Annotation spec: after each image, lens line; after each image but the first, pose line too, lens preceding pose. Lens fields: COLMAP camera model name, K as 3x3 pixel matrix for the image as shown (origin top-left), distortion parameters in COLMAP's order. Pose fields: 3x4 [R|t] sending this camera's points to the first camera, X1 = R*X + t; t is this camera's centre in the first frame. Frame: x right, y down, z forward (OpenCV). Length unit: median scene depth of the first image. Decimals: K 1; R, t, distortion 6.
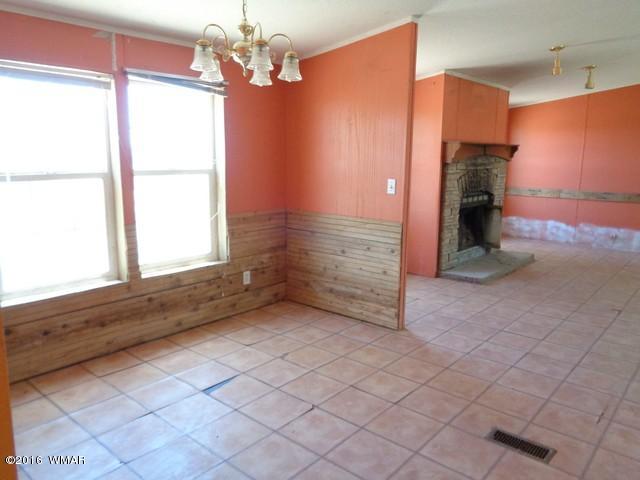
lens RADIAL K [[482.0, 0, 322.0], [0, 482.0, 235.8], [0, 0, 1]] dist [0.000585, 0.005923]
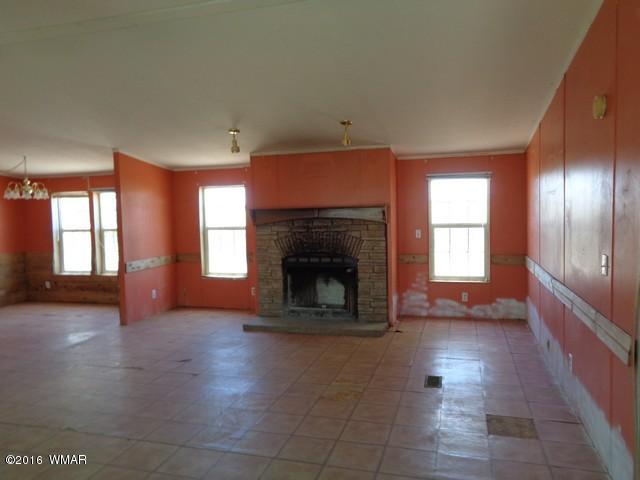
lens RADIAL K [[482.0, 0, 318.7], [0, 482.0, 235.3], [0, 0, 1]] dist [0.000585, 0.005923]
pose [[0.416362, 0.035852, -0.908492, 2.164924], [-0.122777, 0.992287, -0.017110, -0.191129], [0.900871, 0.118666, 0.417552, 0.960005]]
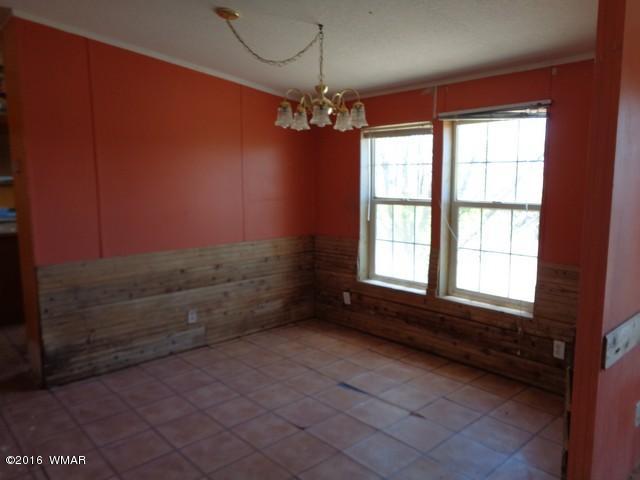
lens RADIAL K [[482.0, 0, 321.3], [0, 482.0, 235.4], [0, 0, 1]] dist [0.000585, 0.005923]
pose [[-0.113860, 0.117471, -0.986528, 0.733729], [-0.157328, 0.978323, 0.134652, -0.157990], [0.980961, 0.170540, -0.092910, 0.802793]]
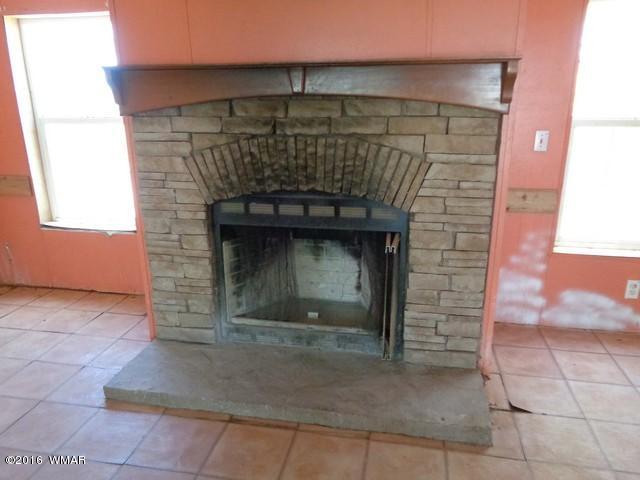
lens RADIAL K [[482.0, 0, 322.4], [0, 482.0, 241.1], [0, 0, 1]] dist [0.000585, 0.005923]
pose [[0.504807, 0.241607, -0.828731, 1.136272], [-0.132137, 0.970347, 0.202404, -0.230659], [0.853059, 0.007331, 0.521763, 1.384603]]
